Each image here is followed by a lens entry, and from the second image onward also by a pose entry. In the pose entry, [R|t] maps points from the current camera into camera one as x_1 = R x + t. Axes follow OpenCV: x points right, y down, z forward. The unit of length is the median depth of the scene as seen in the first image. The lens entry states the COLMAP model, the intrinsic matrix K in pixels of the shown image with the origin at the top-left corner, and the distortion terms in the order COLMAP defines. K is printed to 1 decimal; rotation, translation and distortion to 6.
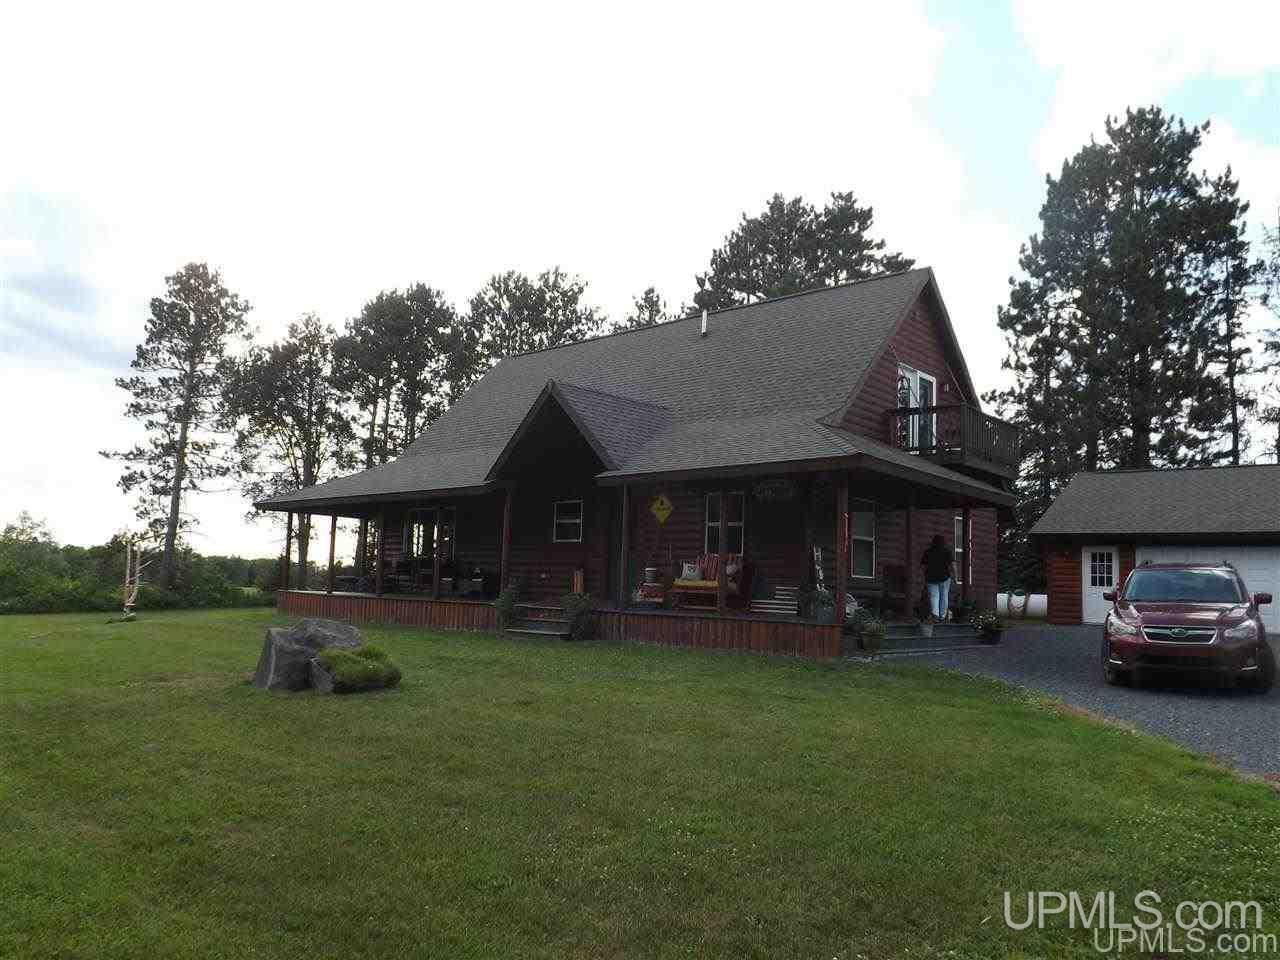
lens RADIAL K [[945.5, 0, 640.0], [0, 945.5, 480.0], [0, 0, 1]] dist [-0.005488, -0.002308]
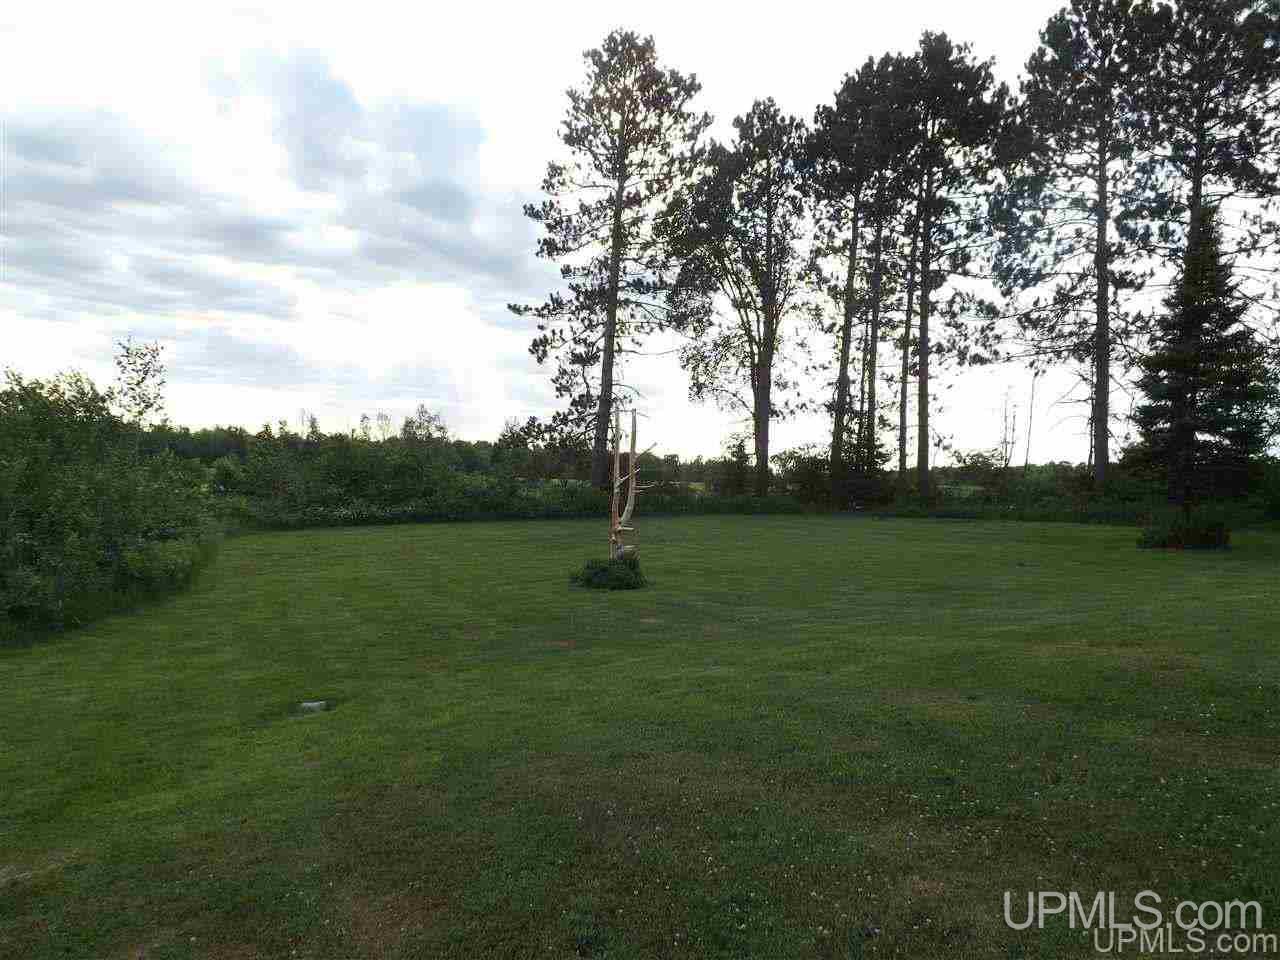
lens RADIAL K [[945.5, 0, 640.0], [0, 945.5, 480.0], [0, 0, 1]] dist [-0.005488, -0.002308]
pose [[0.939613, 0.017460, -0.341793, -0.213023], [0.017481, 0.994946, 0.098881, 0.034178], [0.341792, -0.098885, 0.934559, 0.317762]]
